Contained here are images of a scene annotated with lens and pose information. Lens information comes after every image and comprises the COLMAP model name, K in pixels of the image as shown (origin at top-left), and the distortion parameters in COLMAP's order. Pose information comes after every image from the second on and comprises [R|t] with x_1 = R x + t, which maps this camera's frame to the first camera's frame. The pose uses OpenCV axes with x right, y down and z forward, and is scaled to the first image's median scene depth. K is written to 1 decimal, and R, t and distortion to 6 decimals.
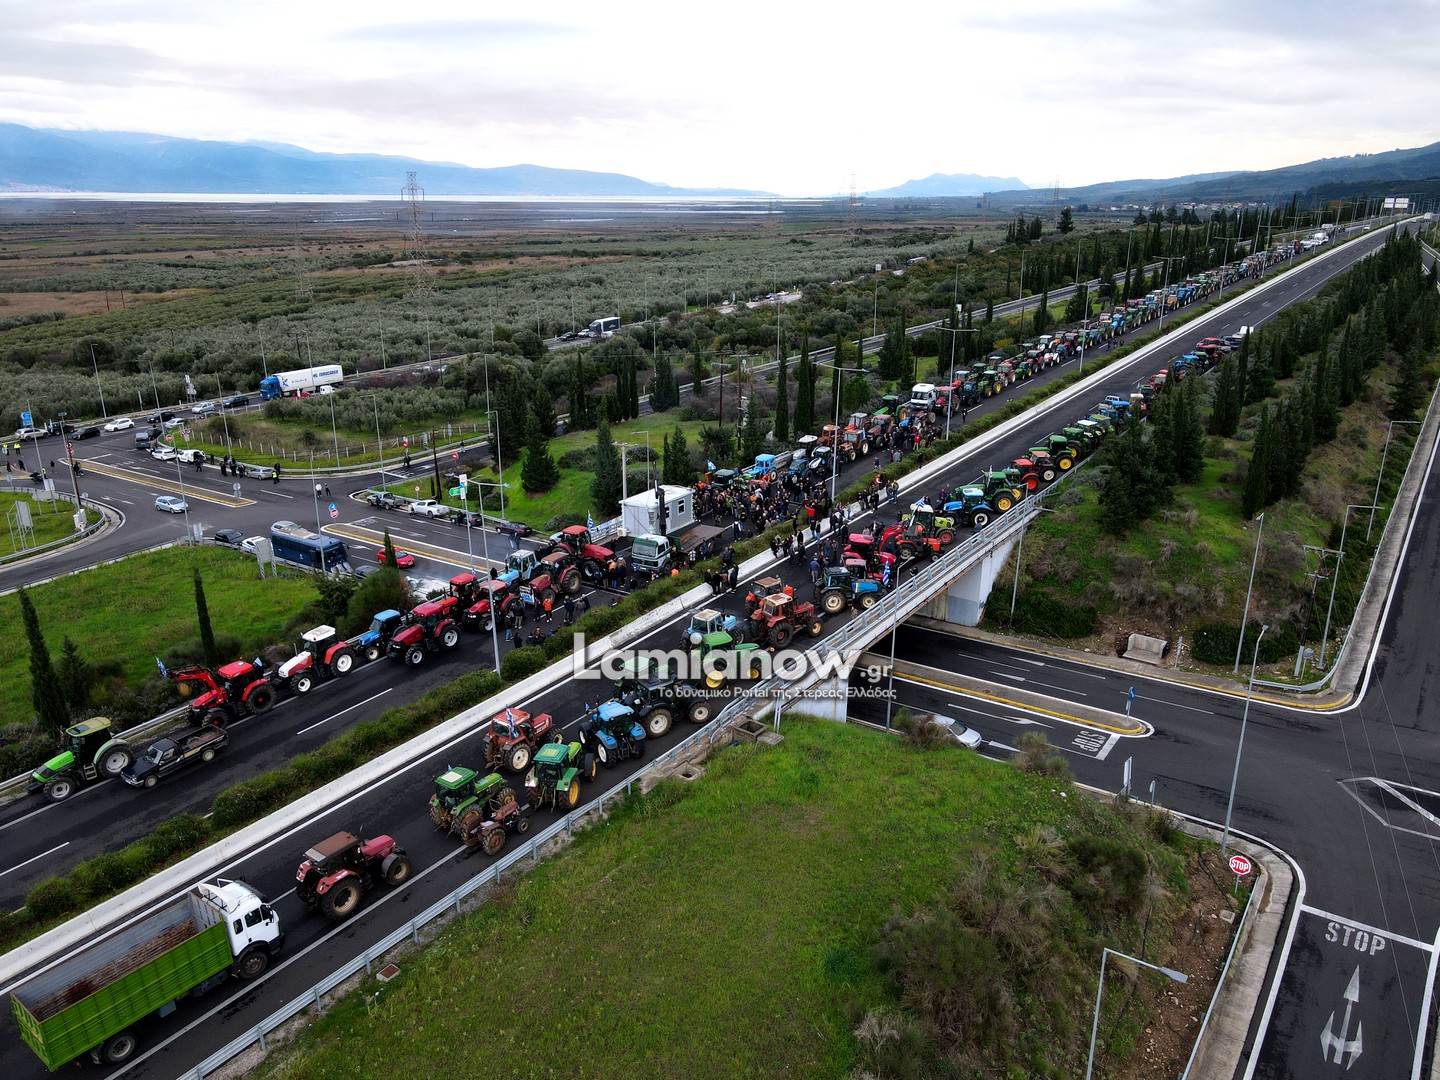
lens RADIAL K [[1054.1, 0, 719.6], [0, 1054.1, 544.3], [0, 0, 1]] dist [0.008035, 0.013359]
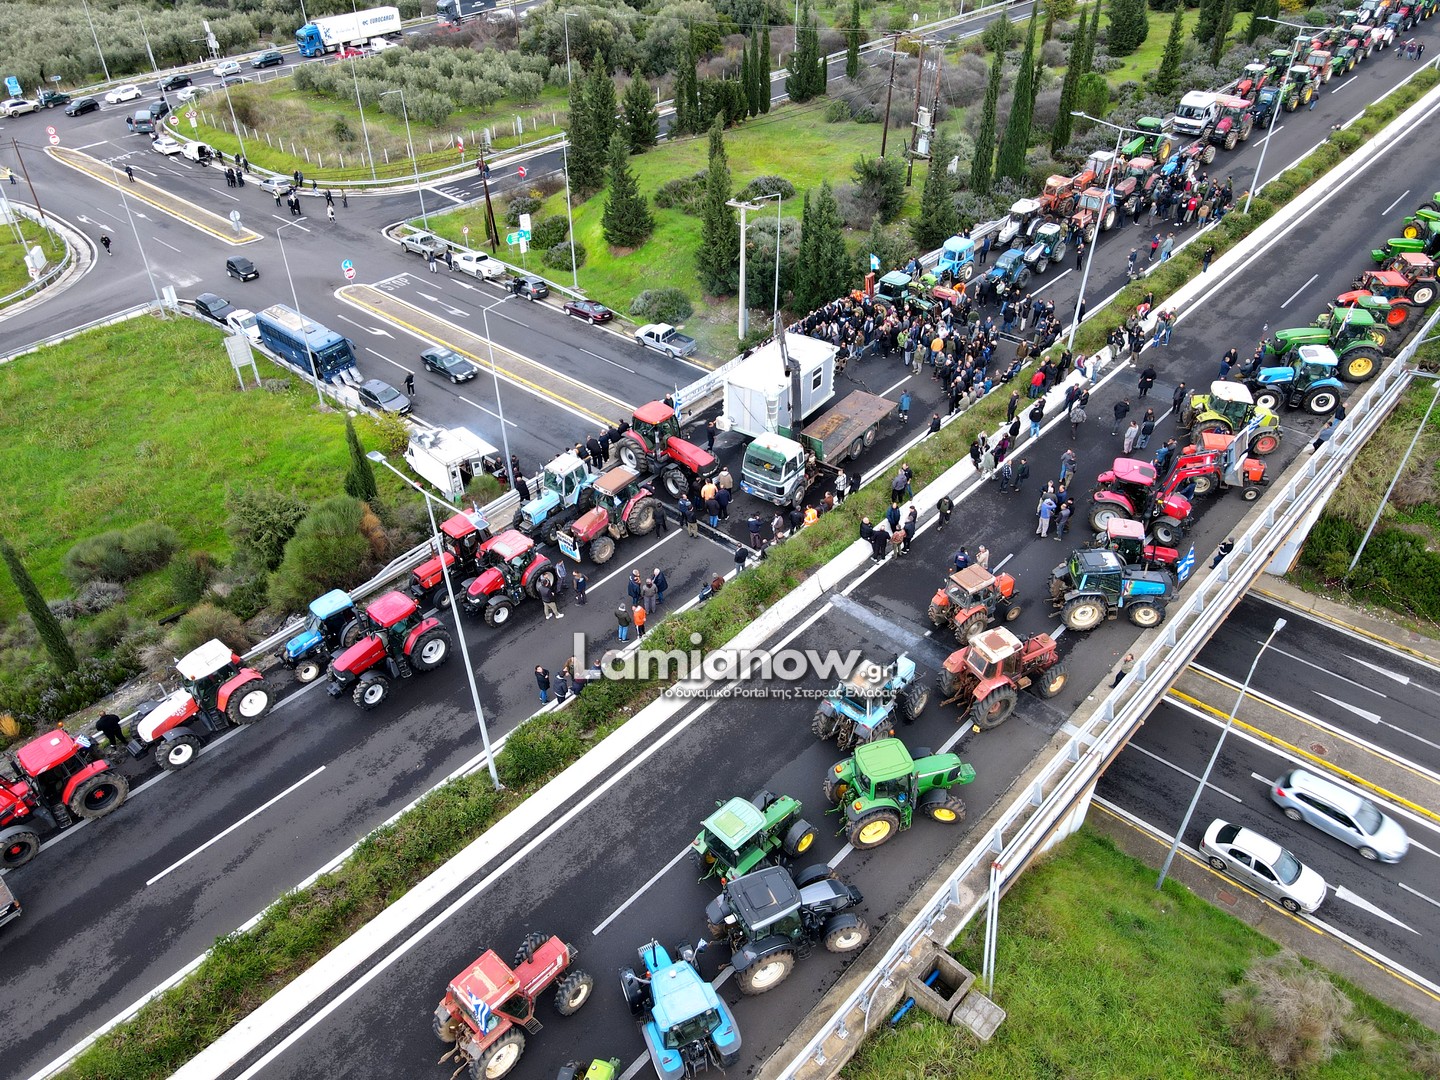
lens RADIAL K [[1052.8, 0, 722.8], [0, 1052.8, 542.1], [0, 0, 1]] dist [0.030672, -0.023861]
pose [[0.992699, 0.071108, -0.097425, -0.020548], [-0.036086, 0.945831, 0.322649, -0.095257], [0.115090, -0.316778, 0.941491, 0.263711]]
